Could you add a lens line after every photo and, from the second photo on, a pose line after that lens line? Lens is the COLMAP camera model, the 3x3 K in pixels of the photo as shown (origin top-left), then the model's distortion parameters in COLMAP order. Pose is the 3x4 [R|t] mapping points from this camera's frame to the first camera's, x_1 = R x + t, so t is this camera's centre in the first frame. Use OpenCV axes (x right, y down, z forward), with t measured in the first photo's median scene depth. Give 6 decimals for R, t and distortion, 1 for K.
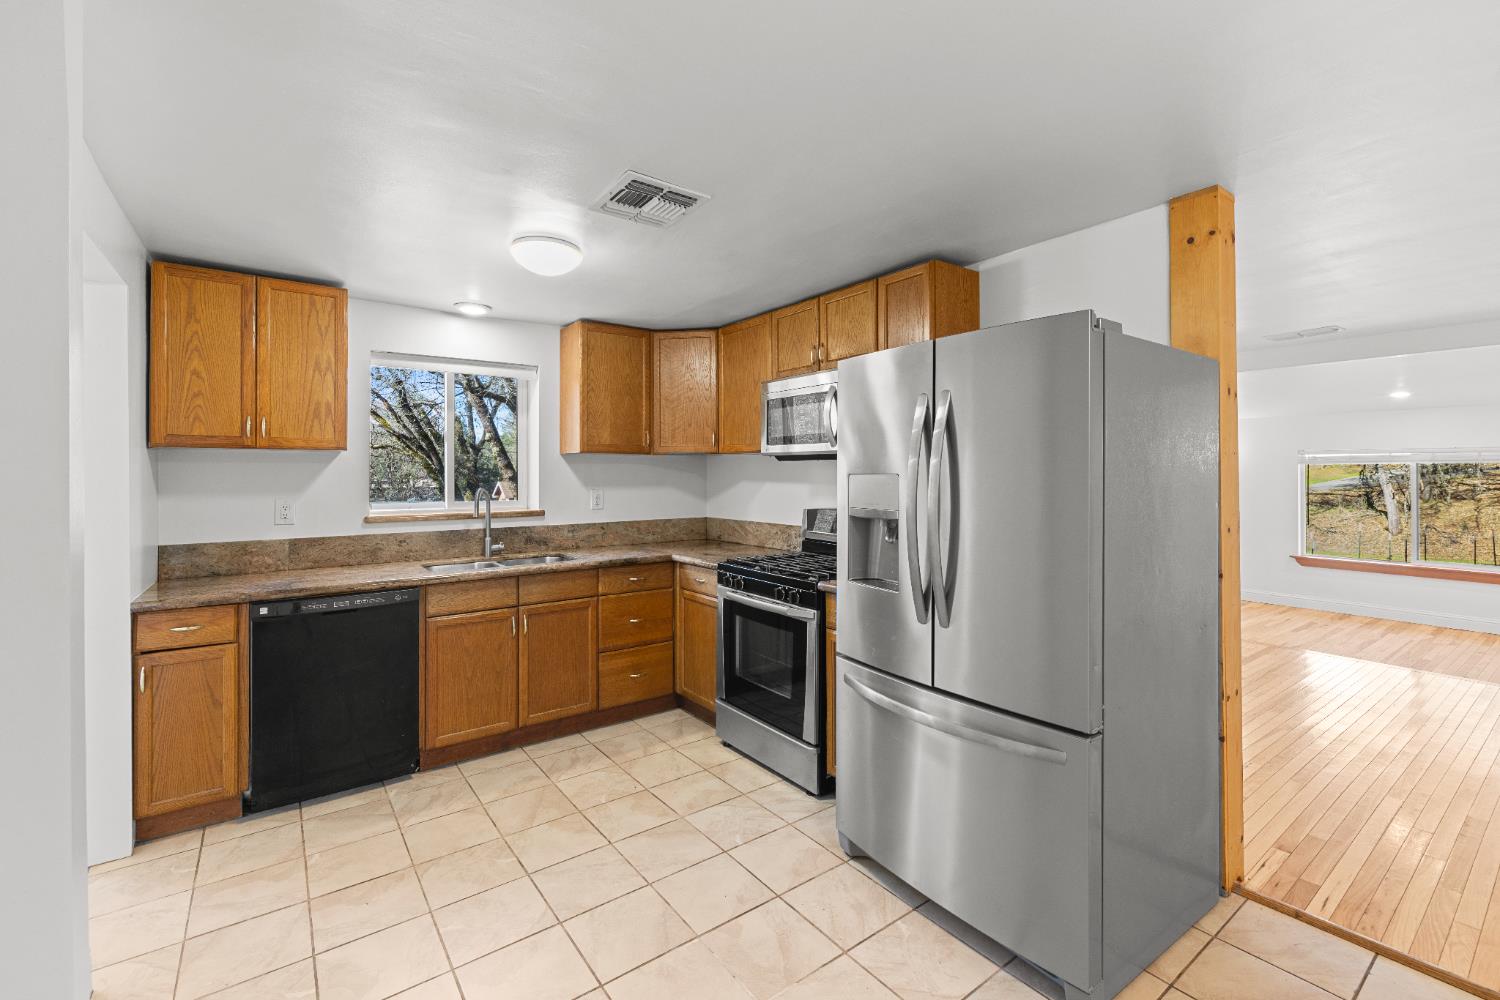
lens RADIAL K [[645.9, 0, 756.3], [0, 645.9, 474.9], [0, 0, 1]] dist [0.001407, 0.000471]
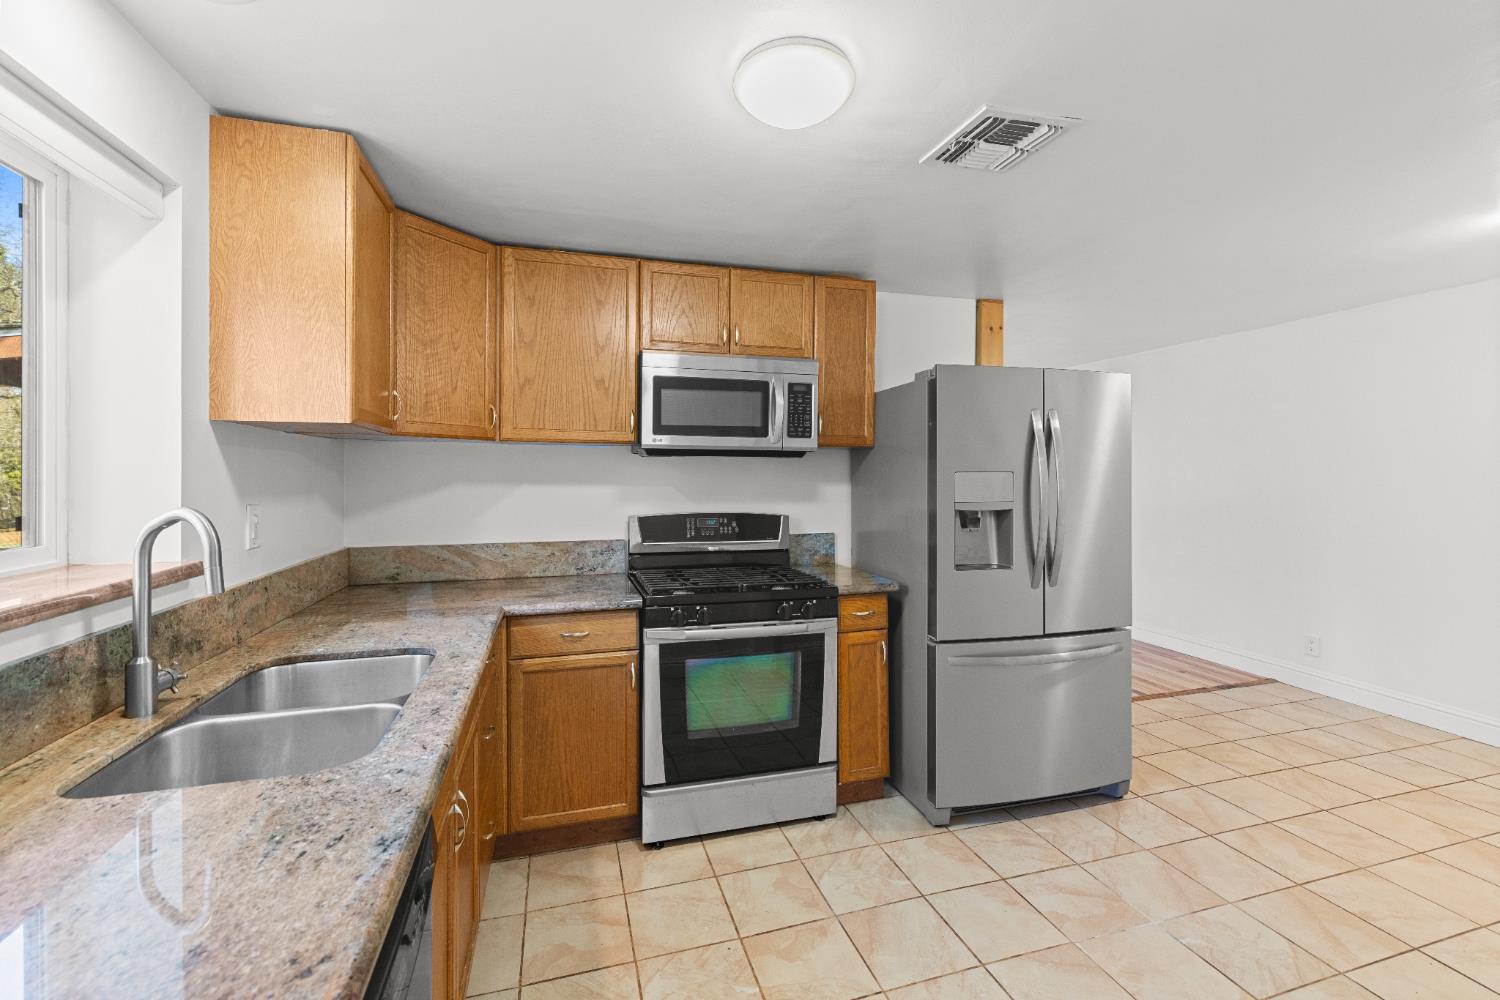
lens RADIAL K [[646.9, 0, 750.3], [0, 646.9, 478.8], [0, 0, 1]] dist [0.000548, 0.000150]
pose [[0.346973, -0.001912, 0.937873, -0.686268], [0.000867, 0.999998, 0.001718, 0.004950], [-0.937875, 0.000217, 0.346974, 0.649624]]
